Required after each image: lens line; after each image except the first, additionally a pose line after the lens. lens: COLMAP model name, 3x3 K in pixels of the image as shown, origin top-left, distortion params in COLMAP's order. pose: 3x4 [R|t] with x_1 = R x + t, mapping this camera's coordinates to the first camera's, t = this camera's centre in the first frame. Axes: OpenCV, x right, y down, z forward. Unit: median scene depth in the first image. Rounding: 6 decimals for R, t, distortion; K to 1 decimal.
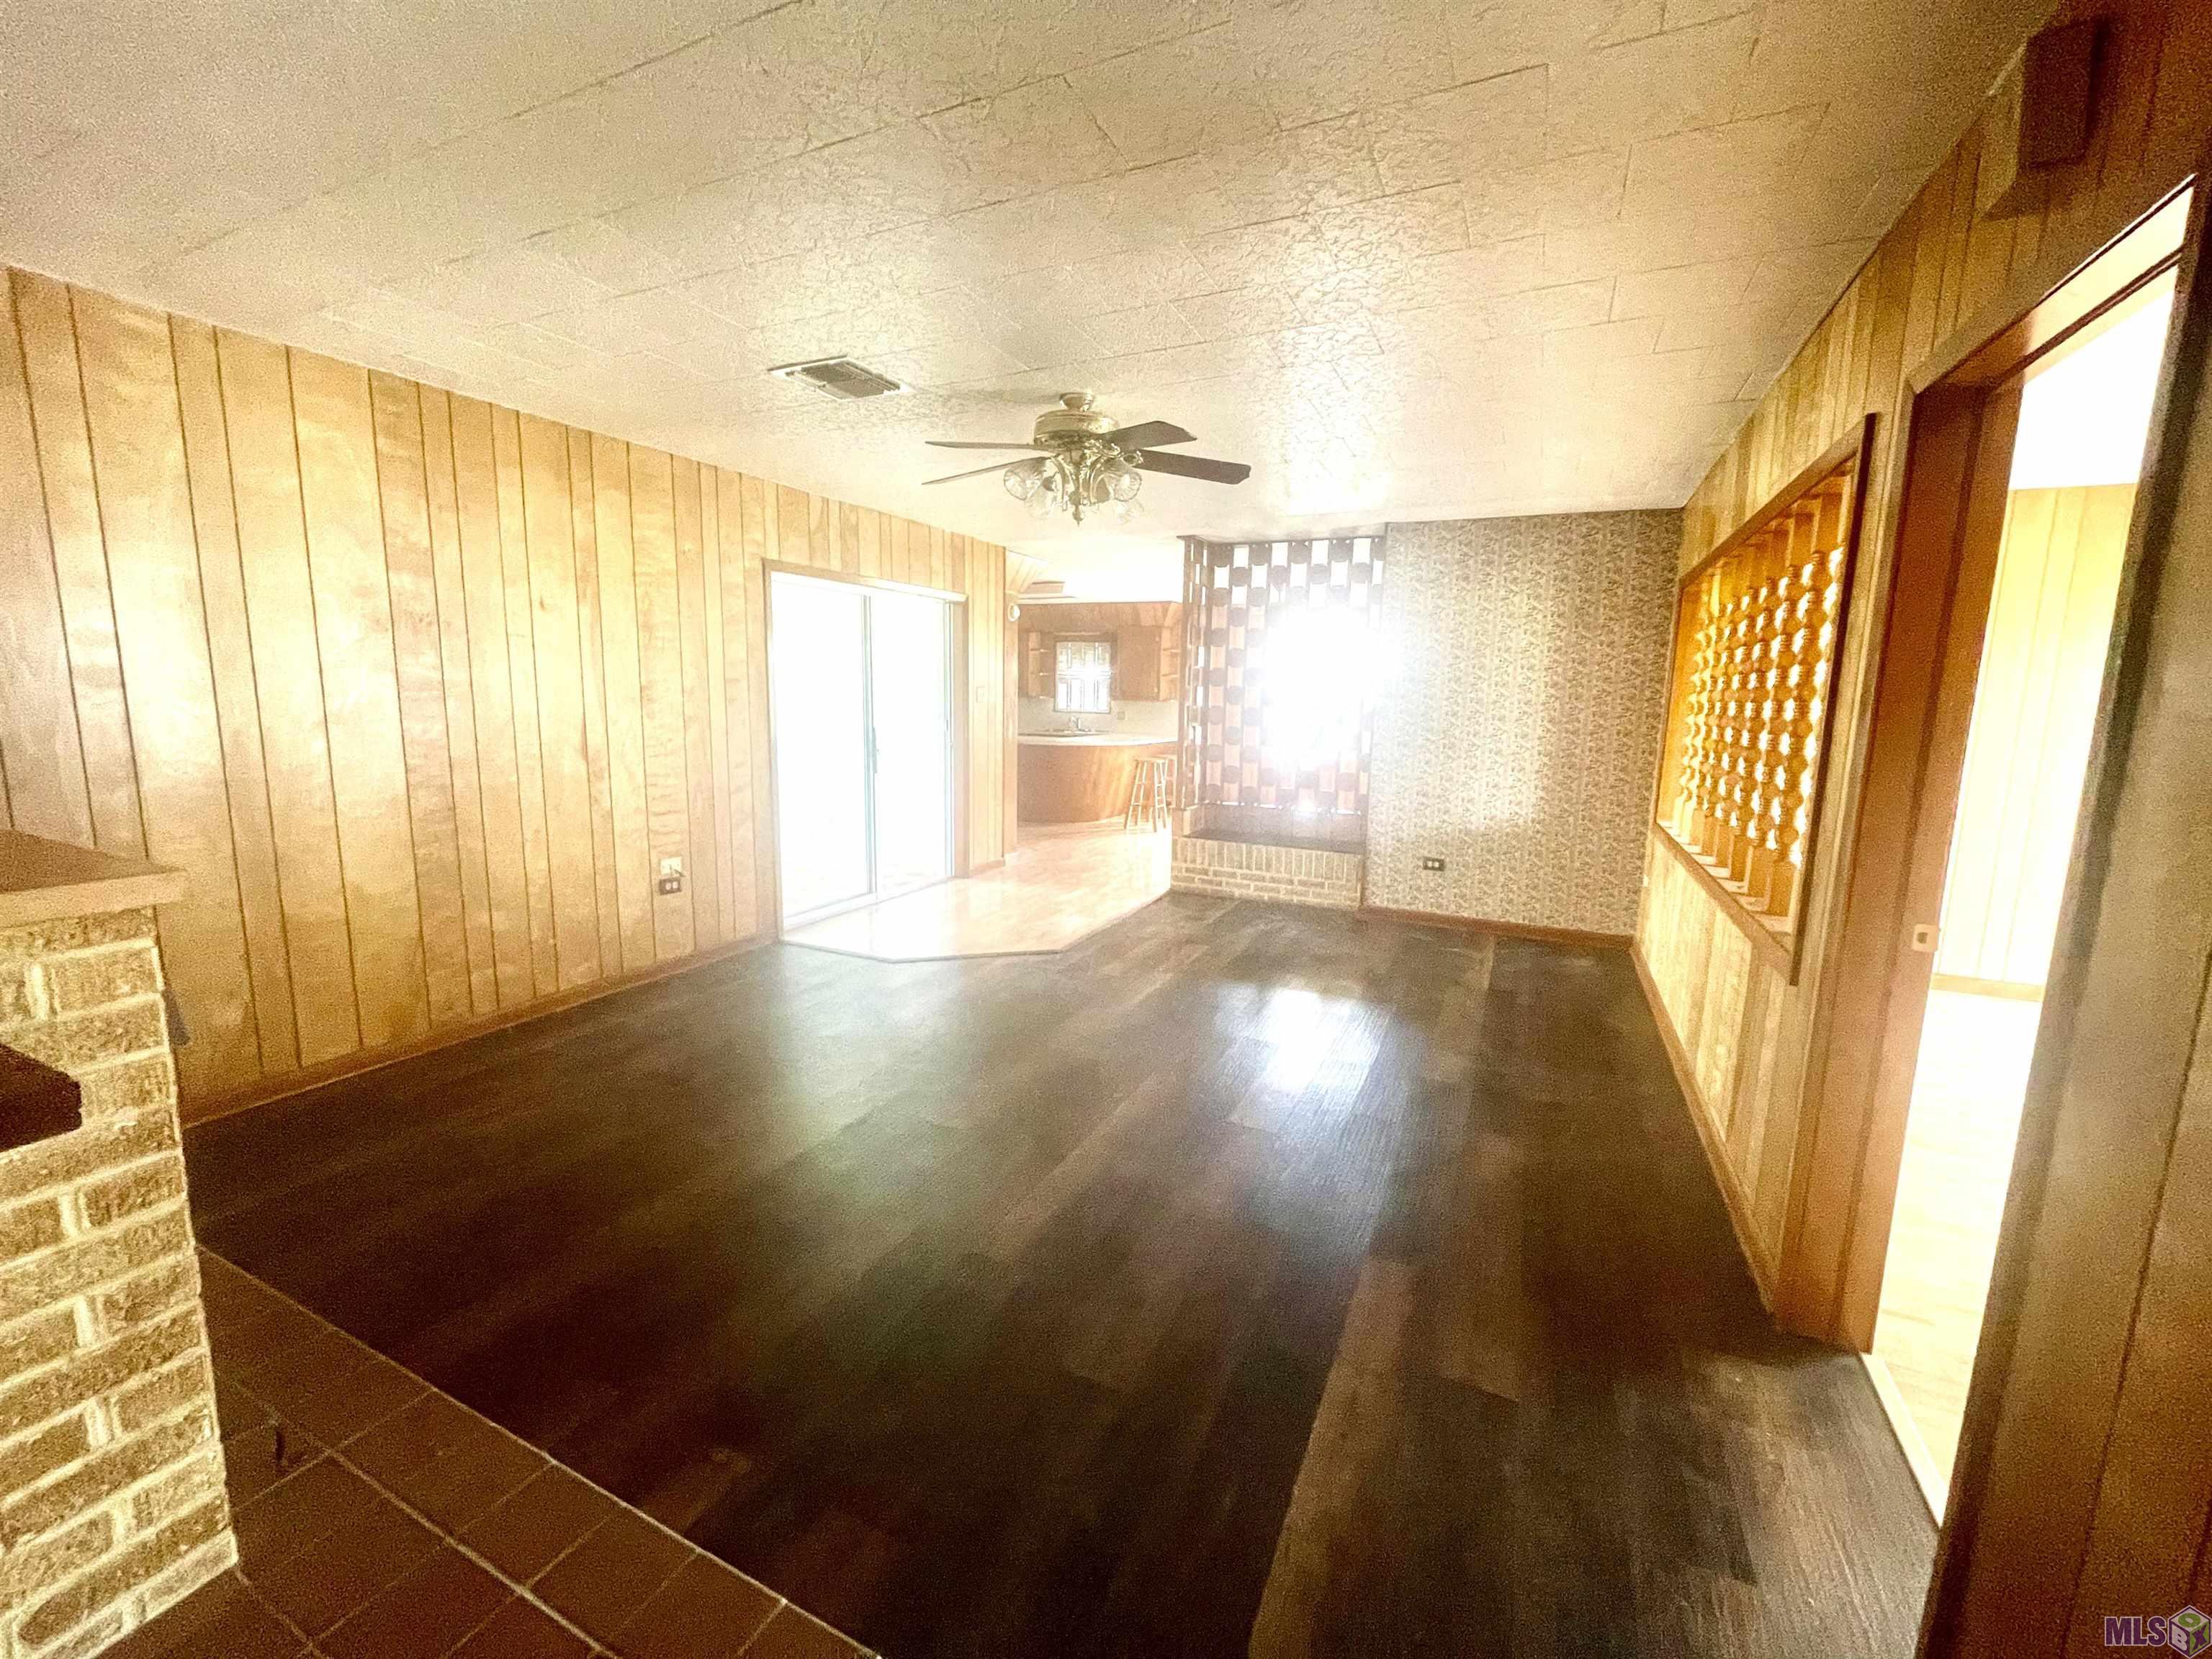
lens RADIAL K [[898.9, 0, 1118.1], [0, 898.9, 827.1], [0, 0, 1]] dist [0.000254, -0.000596]
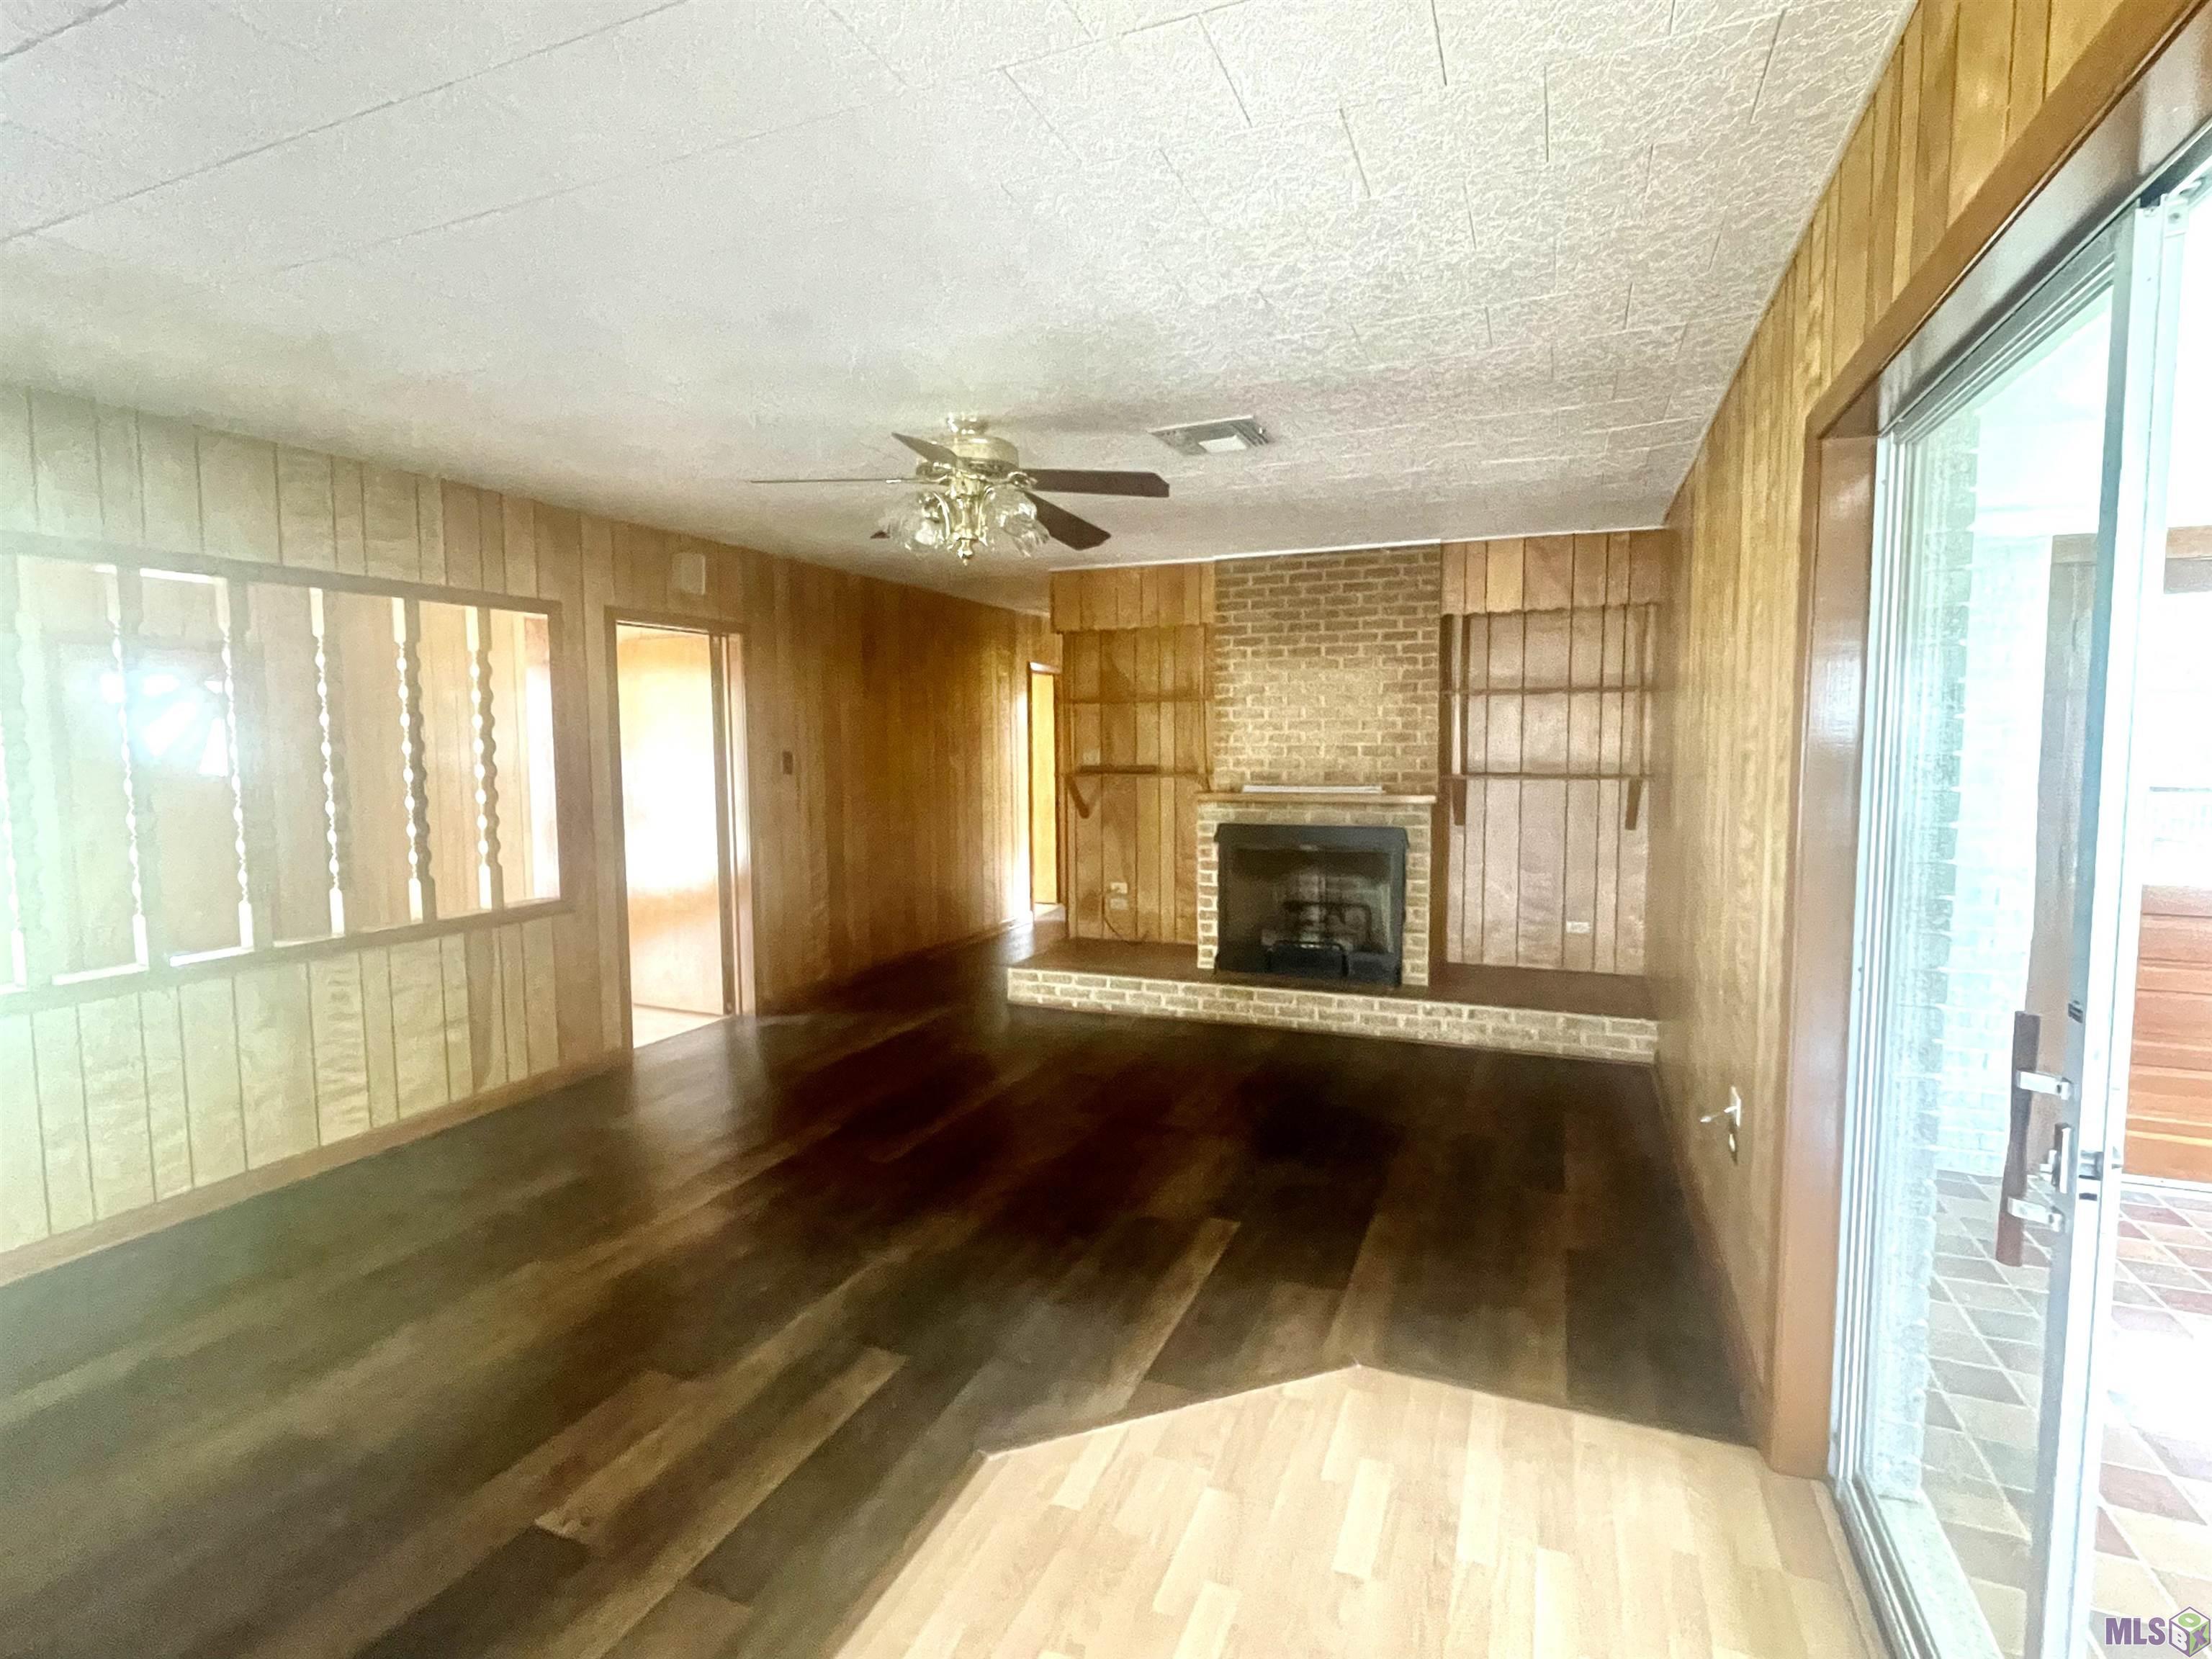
lens RADIAL K [[1092.4, 0, 1096.3], [0, 1092.4, 822.5], [0, 0, 1]] dist [-0.000342, -0.000526]
pose [[-0.998617, -0.012780, -0.051007, -0.095461], [-0.023947, 0.974116, 0.224779, -0.254629], [0.046814, 0.225689, -0.973074, 1.579383]]
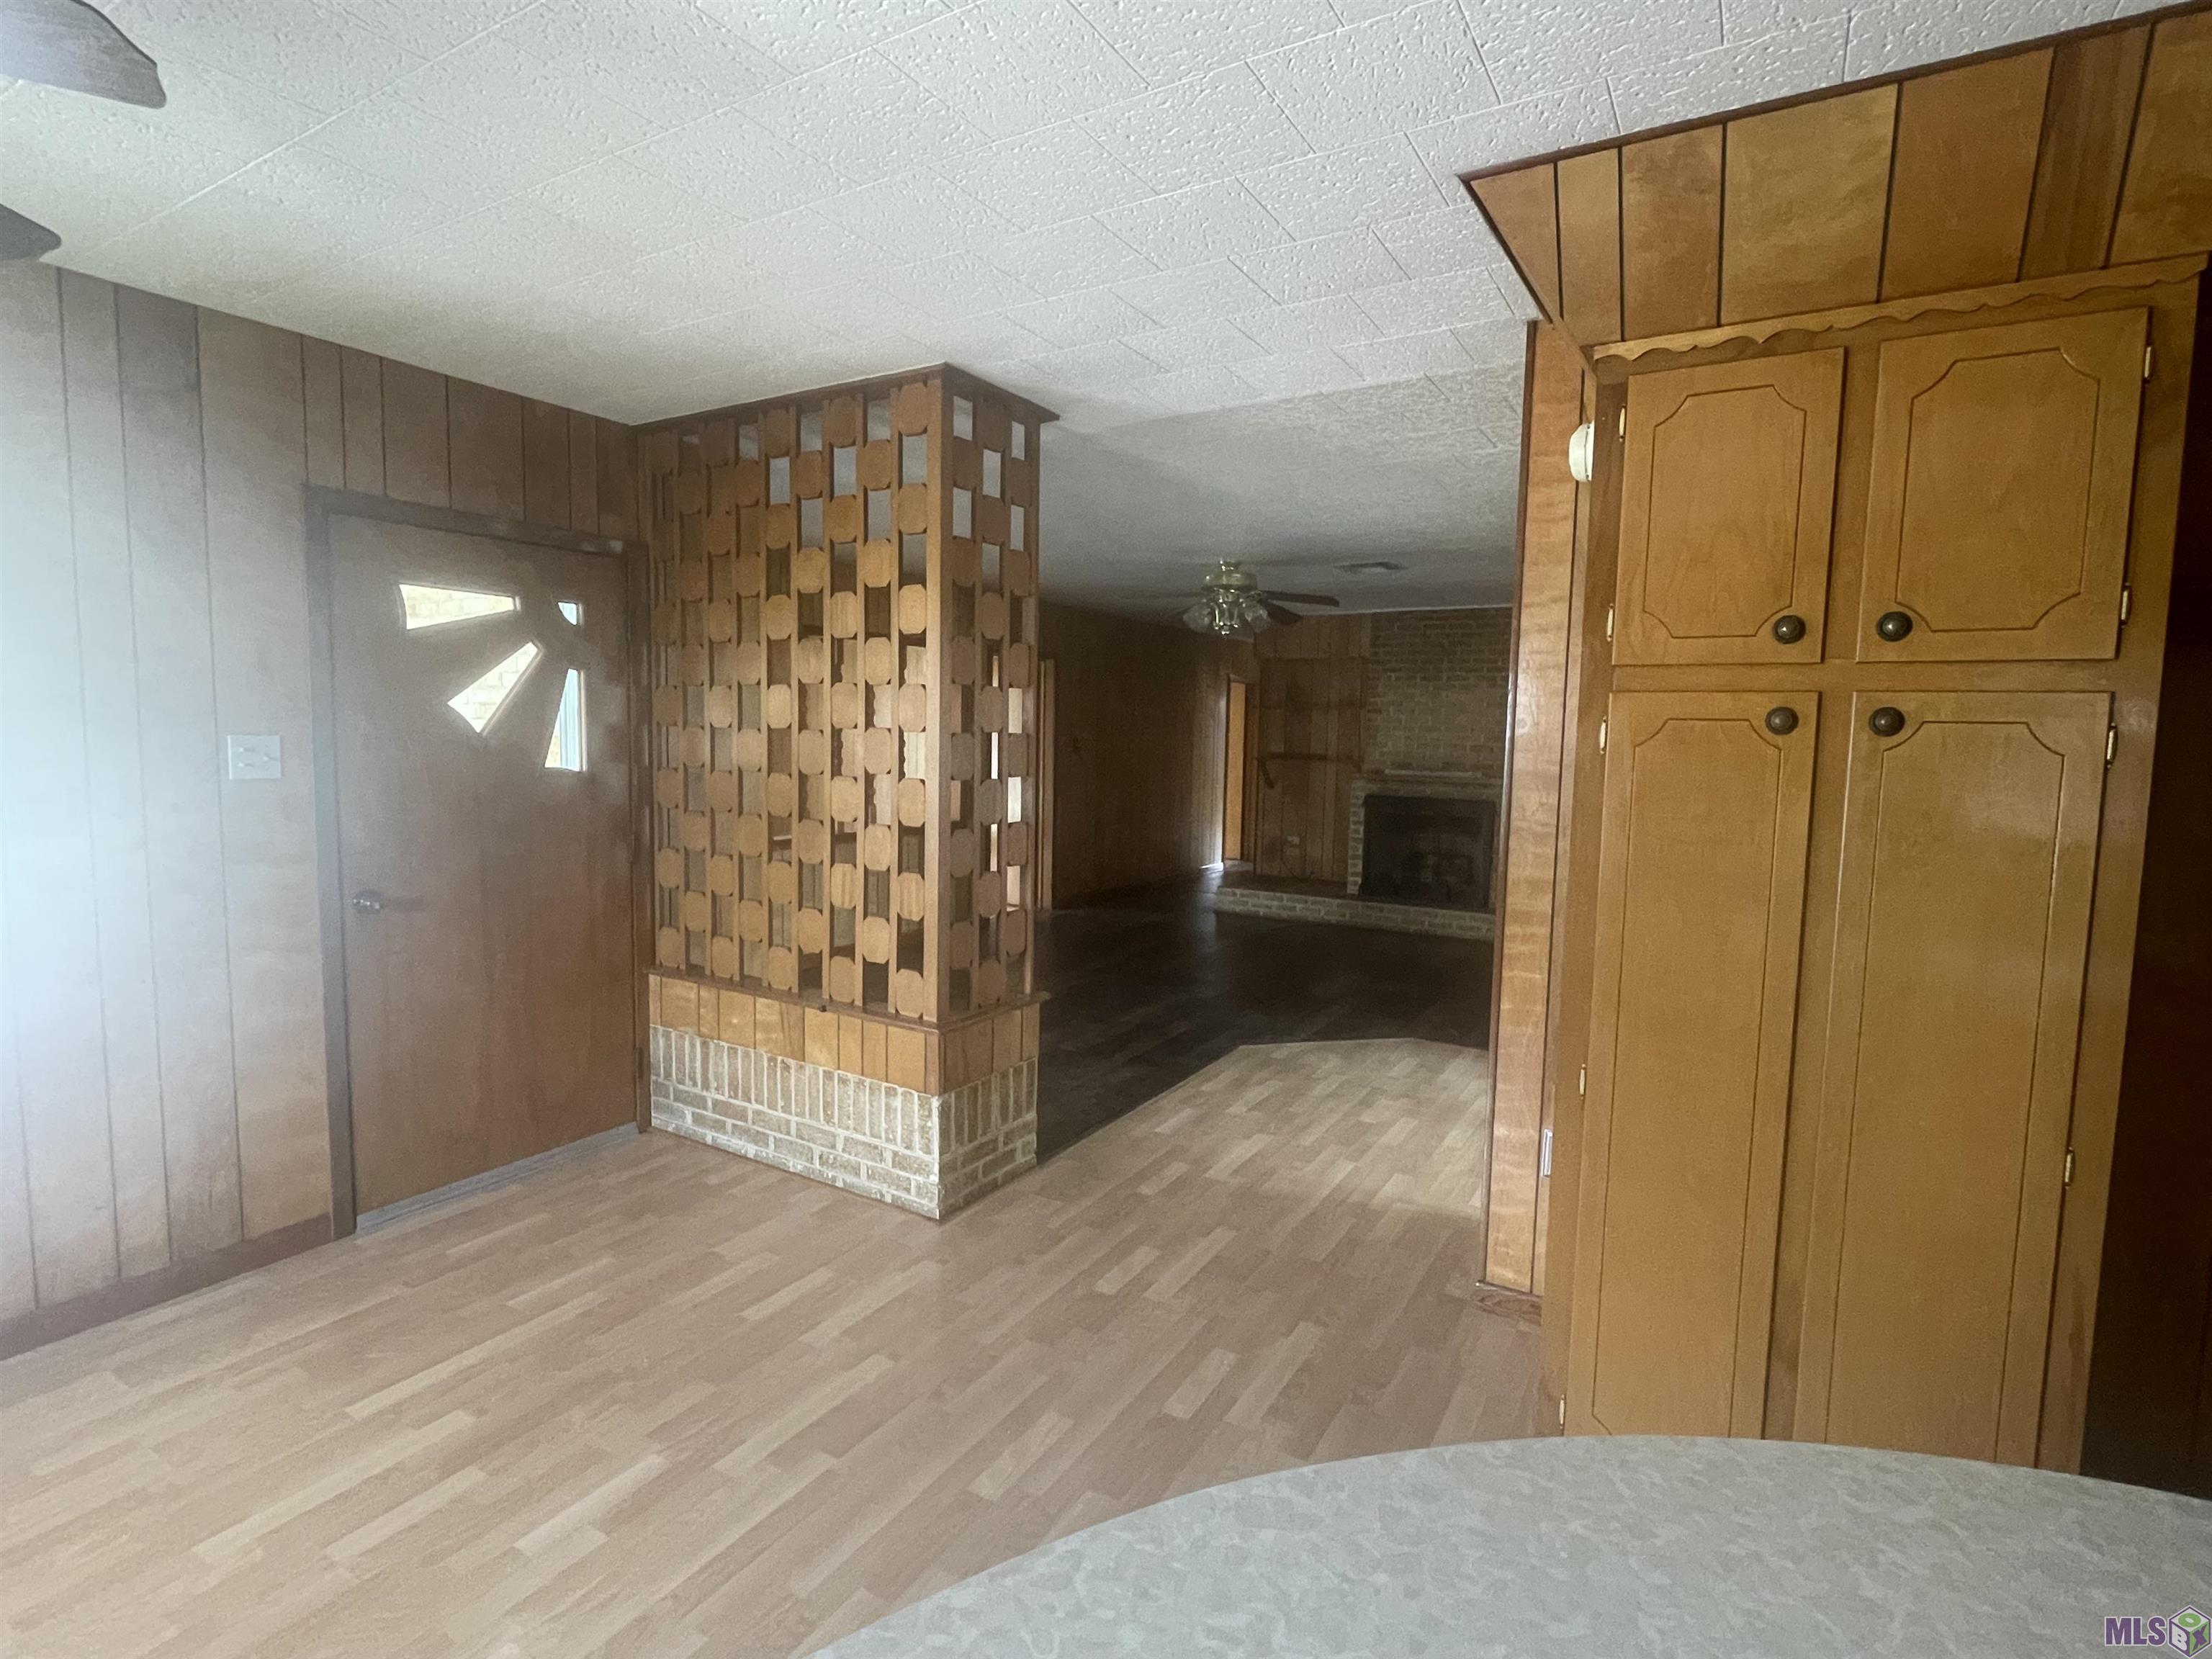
lens RADIAL K [[1092.4, 0, 1103.7], [0, 1092.4, 823.5], [0, 0, 1]] dist [-0.000342, -0.000526]
pose [[-0.994731, -0.053652, 0.087362, -0.017461], [-0.031322, 0.970430, 0.239342, -0.362802], [-0.097620, 0.235345, -0.966997, 2.254380]]
